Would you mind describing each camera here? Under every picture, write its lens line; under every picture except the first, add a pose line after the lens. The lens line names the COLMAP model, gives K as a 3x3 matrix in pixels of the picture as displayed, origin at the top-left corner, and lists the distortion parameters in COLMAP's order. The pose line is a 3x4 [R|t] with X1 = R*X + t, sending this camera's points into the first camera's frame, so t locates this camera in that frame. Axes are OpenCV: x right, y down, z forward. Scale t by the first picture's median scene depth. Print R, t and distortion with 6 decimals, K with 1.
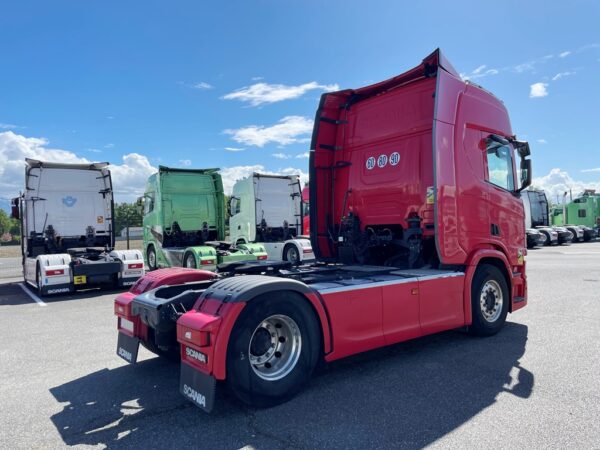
lens RADIAL K [[455.7, 0, 304.7], [0, 455.7, 228.4], [0, 0, 1]] dist [0.059323, -0.030979]
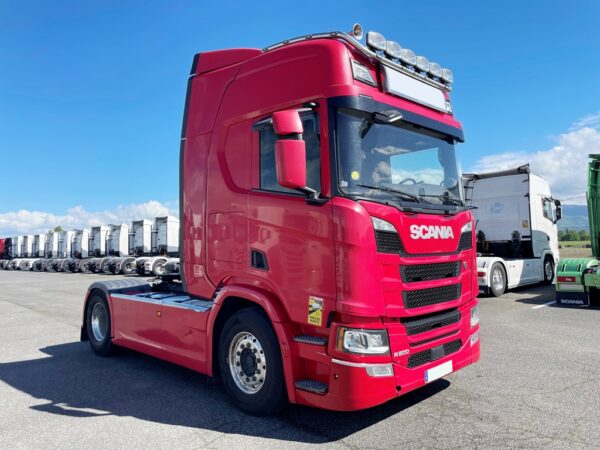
lens RADIAL K [[455.7, 0, 295.3], [0, 455.7, 223.4], [0, 0, 1]] dist [0.059323, -0.030979]
pose [[0.093106, -0.018282, -0.995488, 1.174338], [0.024272, 0.999576, -0.016086, -0.041408], [0.995360, -0.022665, 0.093510, 1.078218]]
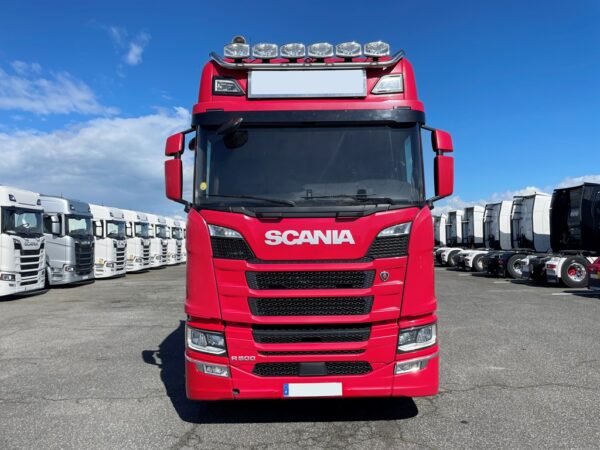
lens RADIAL K [[455.7, 0, 303.8], [0, 455.7, 226.2], [0, 0, 1]] dist [0.059323, -0.030979]
pose [[-0.632633, 0.017386, -0.774257, 0.989719], [0.039406, 0.999176, -0.009762, -0.043790], [0.773449, -0.036686, -0.632796, 1.771387]]
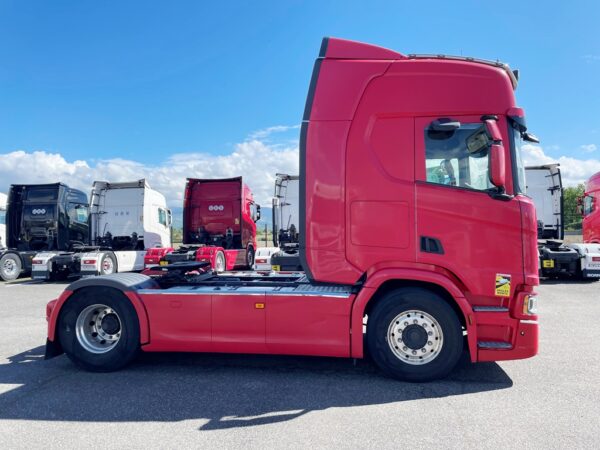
lens RADIAL K [[455.7, 0, 296.8], [0, 455.7, 221.7], [0, 0, 1]] dist [0.059323, -0.030979]
pose [[0.683201, 0.007487, -0.730192, 0.885612], [-0.009538, 0.999954, 0.001330, -0.037846], [0.730168, 0.006056, 0.683241, 0.348103]]
